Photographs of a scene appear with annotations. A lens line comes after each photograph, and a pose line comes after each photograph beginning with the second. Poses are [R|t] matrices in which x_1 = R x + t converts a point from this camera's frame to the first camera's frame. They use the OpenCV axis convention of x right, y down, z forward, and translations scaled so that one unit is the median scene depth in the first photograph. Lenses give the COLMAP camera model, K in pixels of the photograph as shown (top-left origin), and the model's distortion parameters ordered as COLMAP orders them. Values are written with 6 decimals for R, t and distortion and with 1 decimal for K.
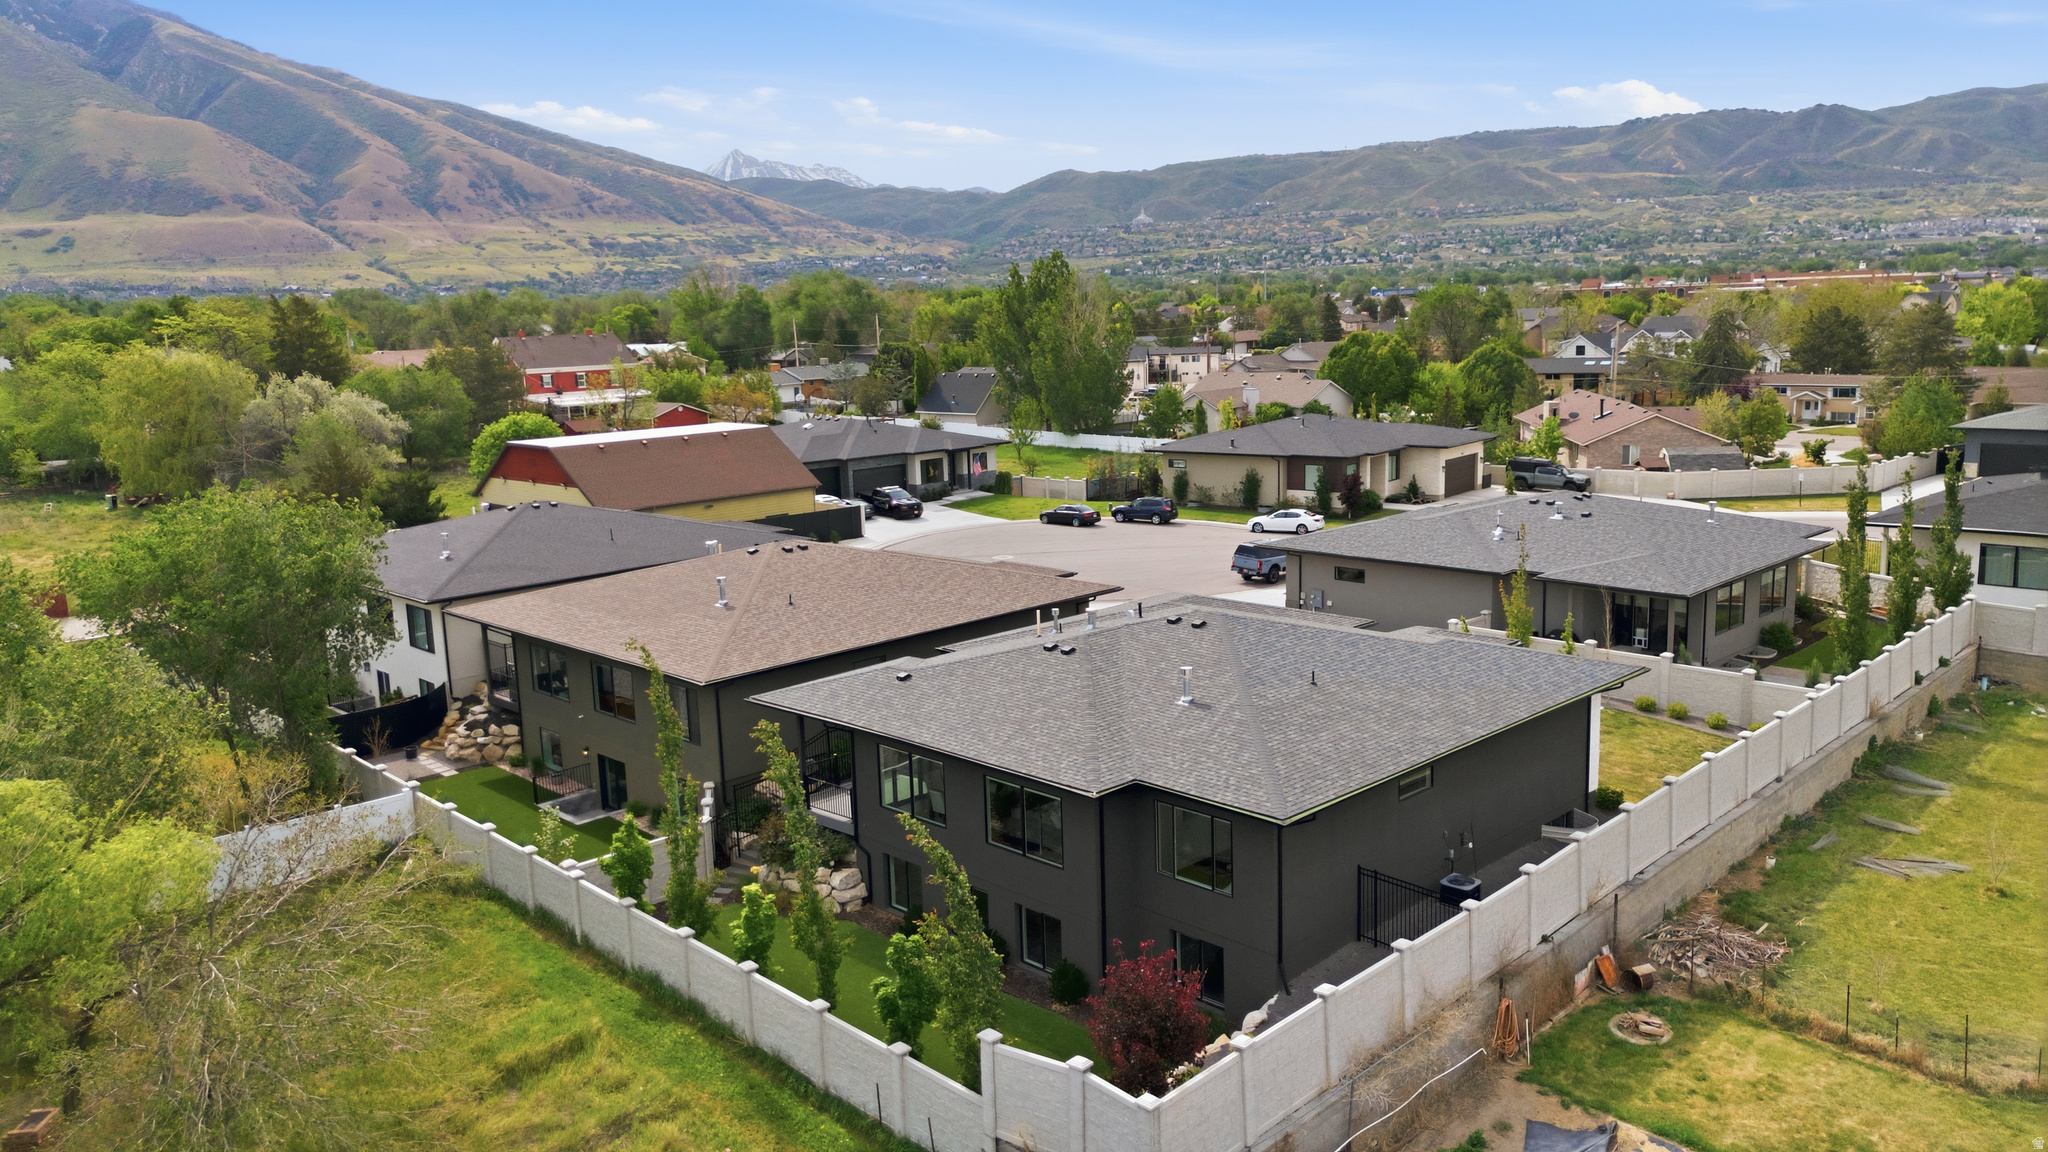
lens RADIAL K [[1505.0, 0, 1024.8], [0, 1505.0, 568.1], [0, 0, 1]] dist [0.058778, -0.042258]
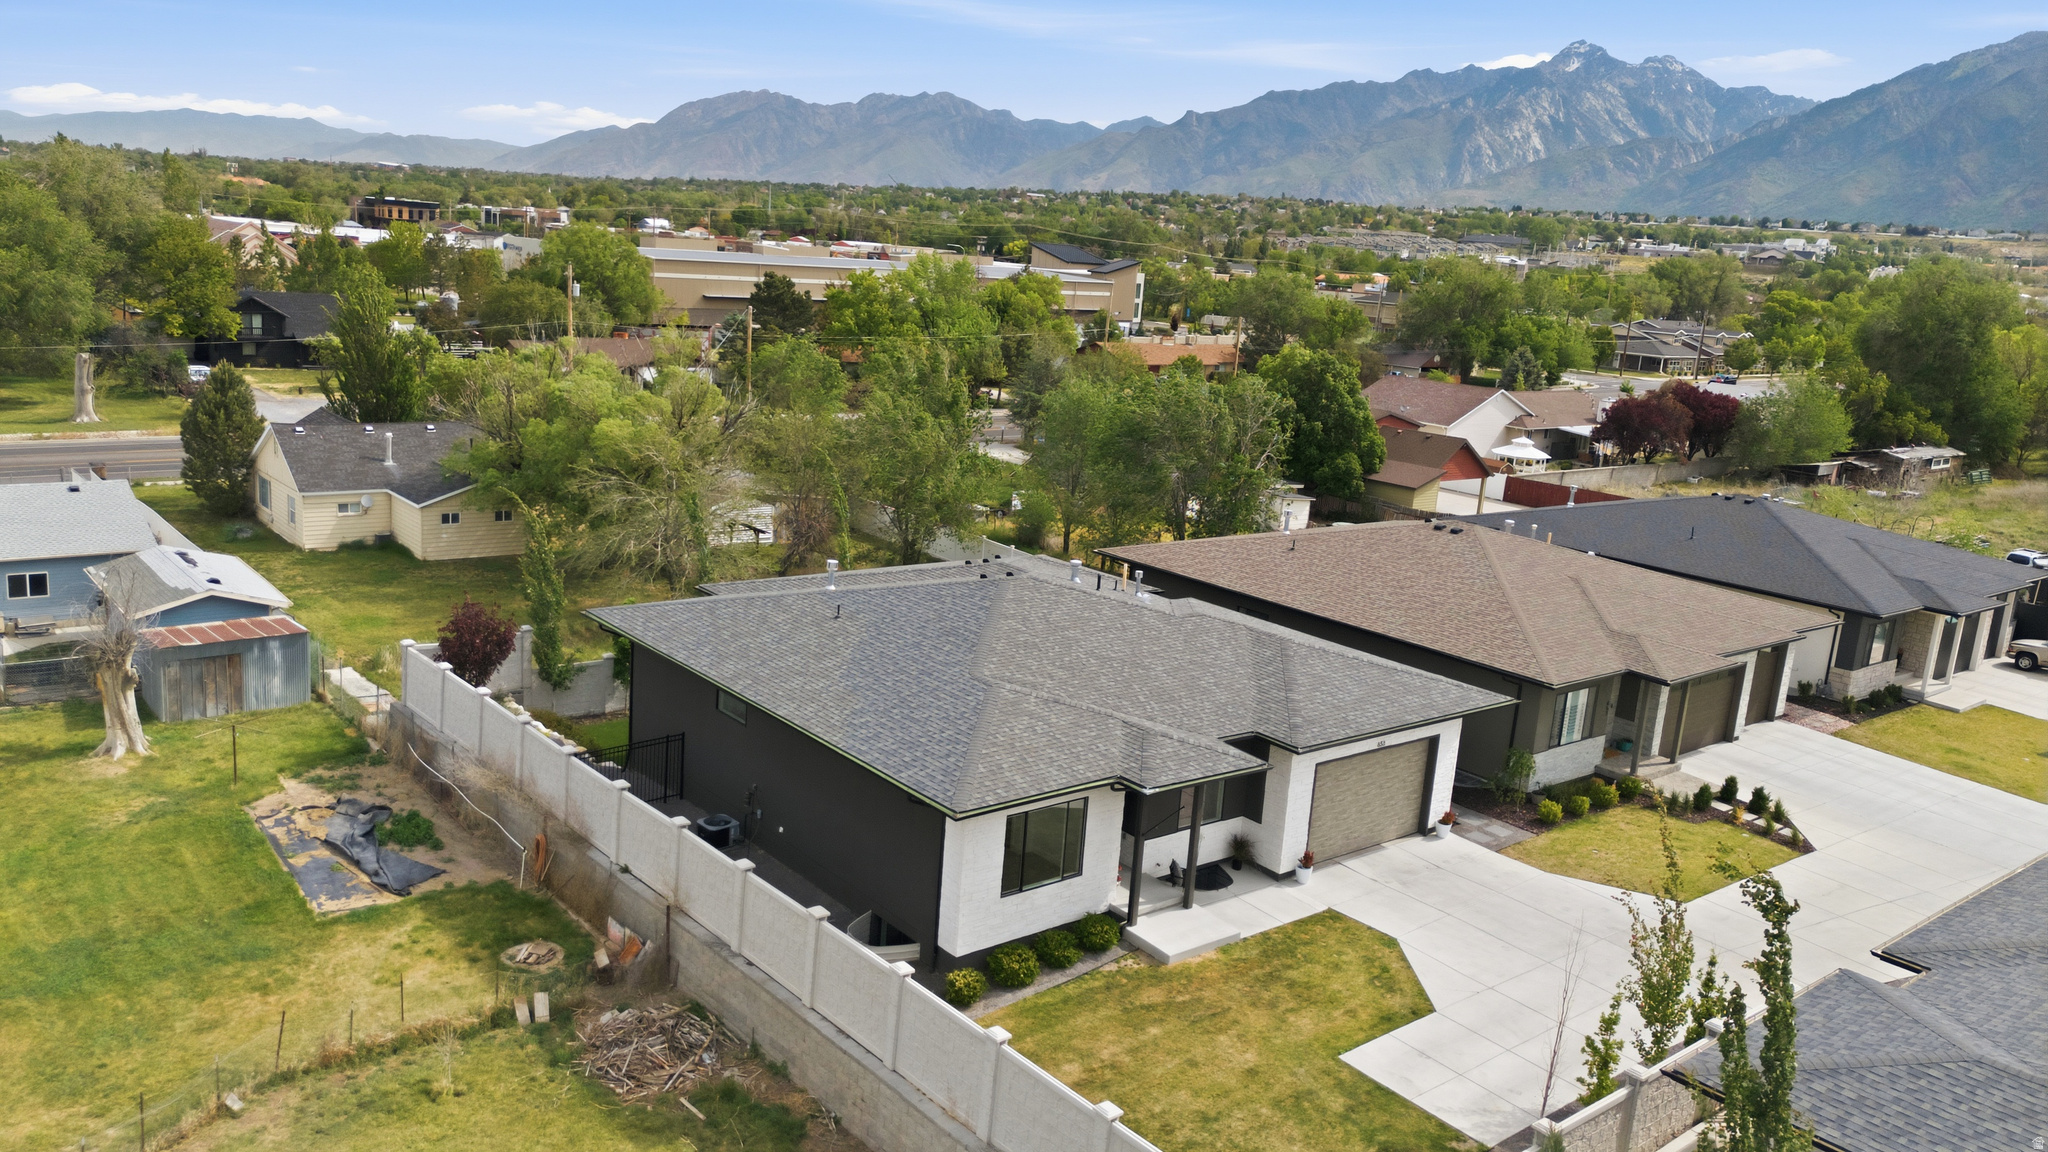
lens RADIAL K [[1505.0, 0, 1024.8], [0, 1505.0, 568.1], [0, 0, 1]] dist [0.058778, -0.042258]
pose [[-0.082512, 0.233459, -0.968860, 1.304048], [-0.239787, 0.938964, 0.246676, -0.264367], [0.967313, 0.252673, -0.021495, 1.291049]]
